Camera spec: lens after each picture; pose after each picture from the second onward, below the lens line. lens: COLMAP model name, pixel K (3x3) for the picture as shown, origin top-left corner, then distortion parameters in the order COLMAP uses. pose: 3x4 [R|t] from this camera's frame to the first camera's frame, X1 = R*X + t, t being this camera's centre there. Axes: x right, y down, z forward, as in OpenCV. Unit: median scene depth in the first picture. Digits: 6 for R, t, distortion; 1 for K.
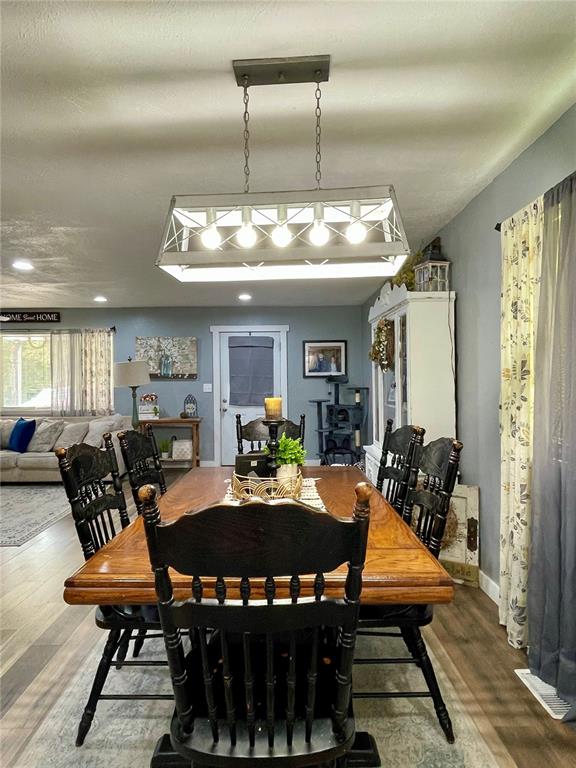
lens RADIAL K [[454.5, 0, 280.7], [0, 454.5, 387.1], [0, 0, 1]] dist [-0.000032, -0.001820]
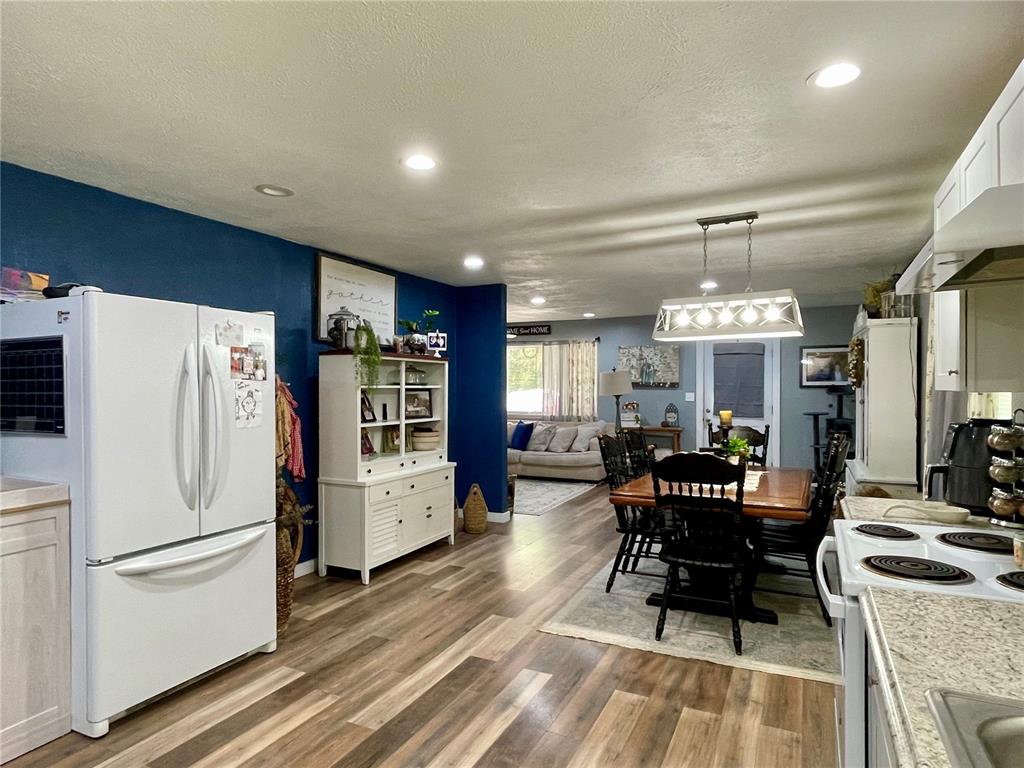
lens RADIAL K [[603.5, 0, 509.3], [0, 603.5, 399.3], [0, 0, 1]] dist [0.004918, -0.004001]
pose [[0.895194, 0.018216, -0.445305, 0.082164], [-0.011030, 0.999764, 0.018724, -0.015791], [0.445541, -0.011850, 0.895183, -0.394696]]
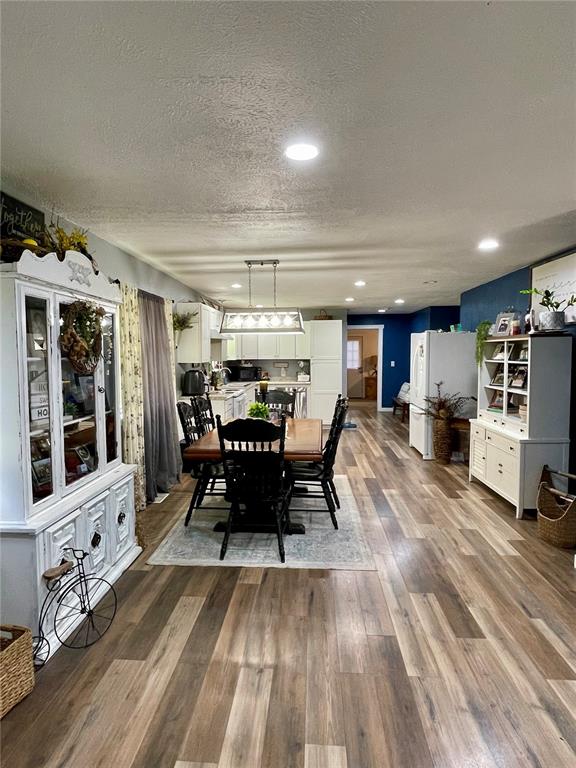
lens RADIAL K [[456.9, 0, 280.8], [0, 456.9, 386.8], [0, 0, 1]] dist [0.000857, 0.000651]
pose [[-0.997227, 0.012353, 0.073388, -0.088538], [0.018235, 0.996626, 0.080029, -0.042704], [-0.072151, 0.081146, -0.994087, 1.097641]]
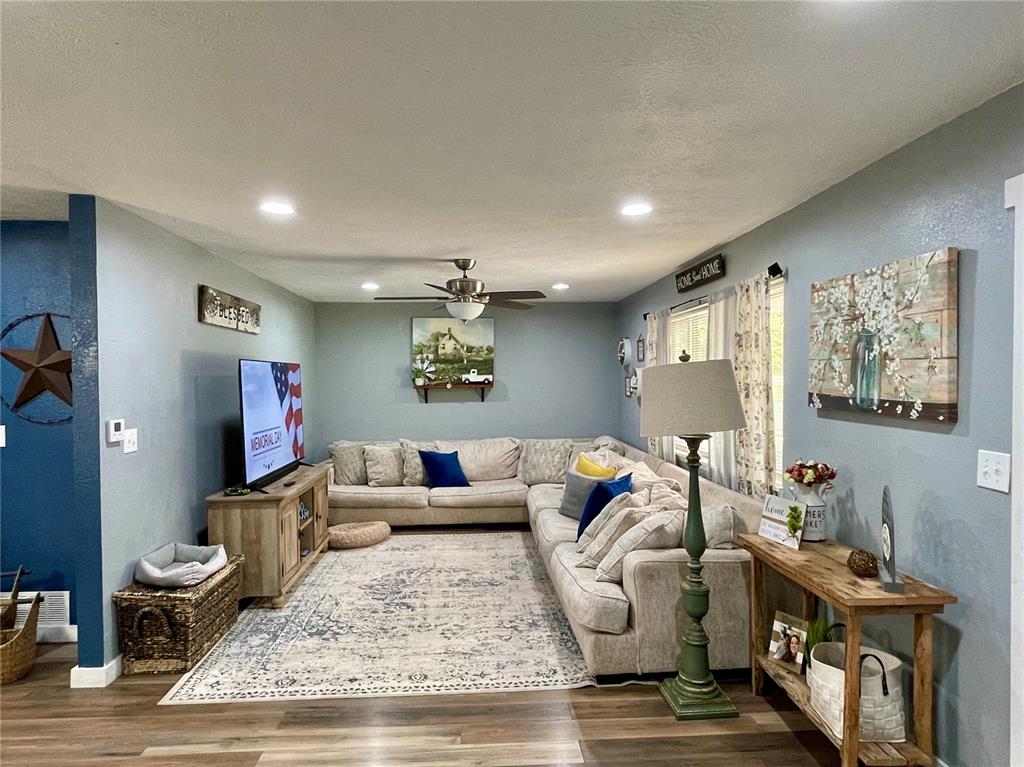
lens RADIAL K [[614.7, 0, 515.3], [0, 614.7, 397.3], [0, 0, 1]] dist [0.002626, -0.011452]
pose [[0.059053, 0.035915, -0.997609, 0.141094], [-0.010584, 0.999319, 0.035351, -0.048960], [0.998199, 0.008471, 0.059393, 0.895462]]
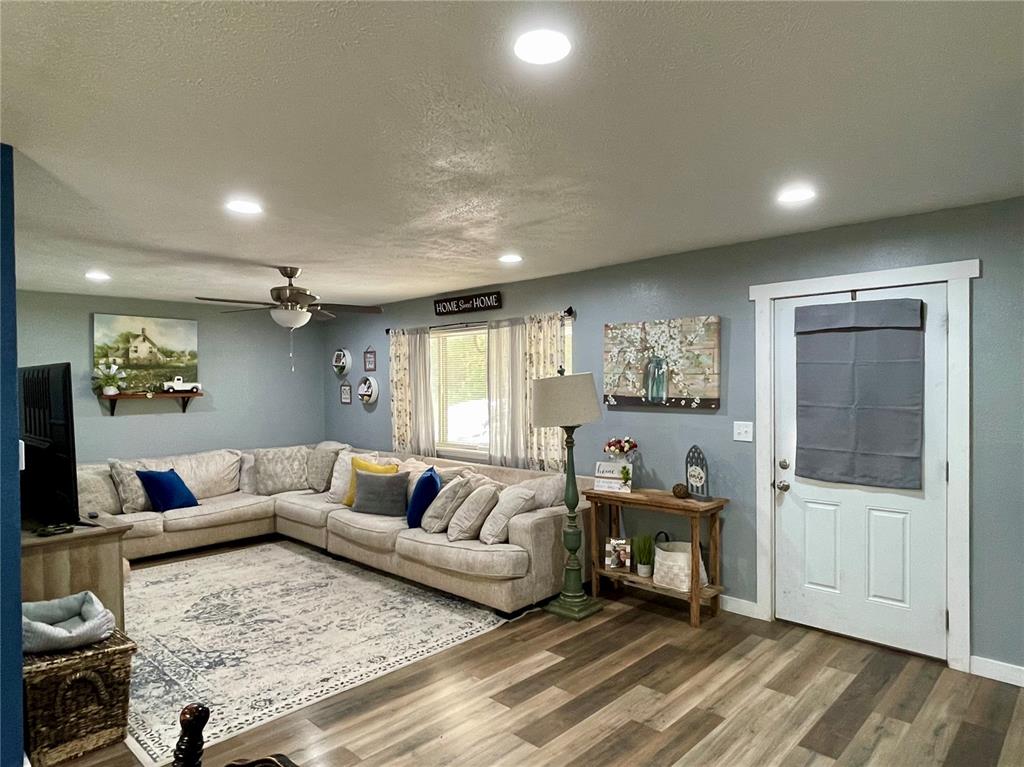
lens RADIAL K [[614.0, 0, 514.1], [0, 614.0, 397.7], [0, 0, 1]] dist [-0.000209, -0.000986]
pose [[0.718152, 0.016216, -0.695697, 0.105339], [-0.008729, 0.999860, 0.014295, -0.043443], [0.695831, -0.004193, 0.718193, 0.511273]]
